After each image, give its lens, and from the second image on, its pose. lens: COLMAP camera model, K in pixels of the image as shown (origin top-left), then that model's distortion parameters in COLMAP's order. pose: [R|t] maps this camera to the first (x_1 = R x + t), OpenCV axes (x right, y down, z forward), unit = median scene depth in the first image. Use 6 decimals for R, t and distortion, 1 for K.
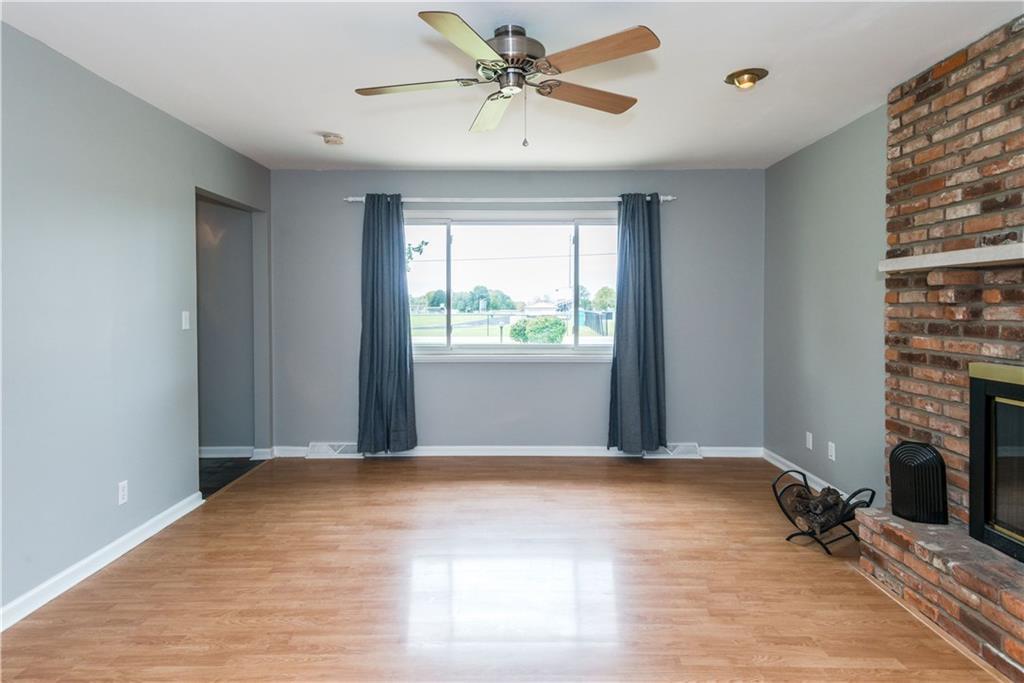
lens RADIAL K [[583.5, 0, 511.5], [0, 583.5, 315.3], [0, 0, 1]] dist [0.026978, -0.026716]
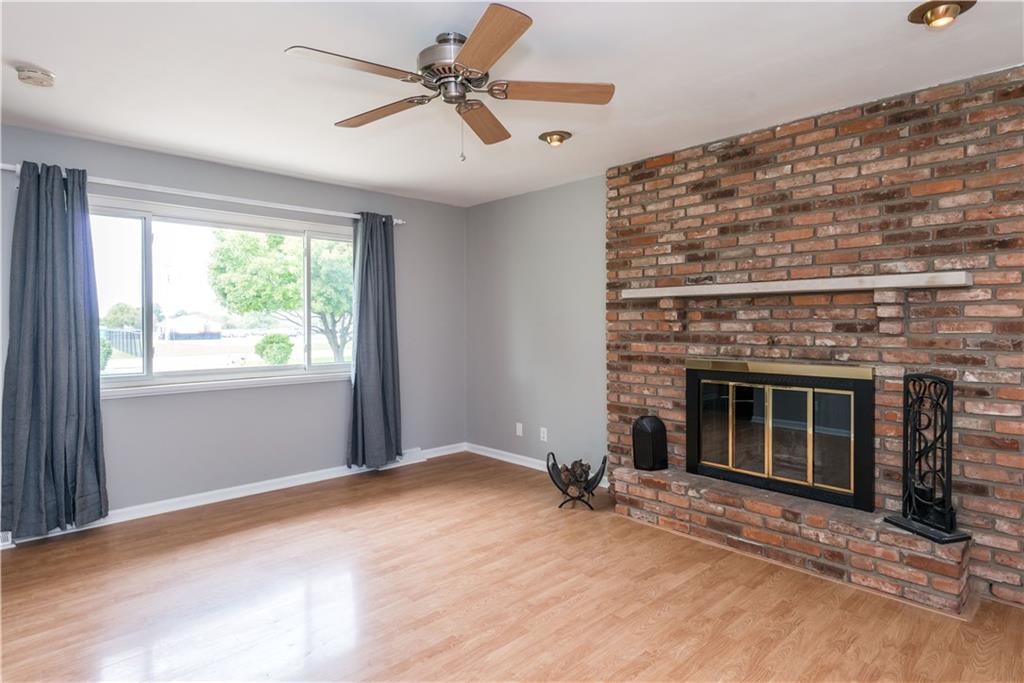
lens RADIAL K [[547.0, 0, 511.9], [0, 547.0, 325.4], [0, 0, 1]] dist [0.021199, -0.024347]
pose [[0.727982, -0.005180, 0.685577, -0.467024], [0.013119, 0.999894, -0.006376, -0.003629], [-0.685471, 0.013635, 0.727973, 0.232557]]
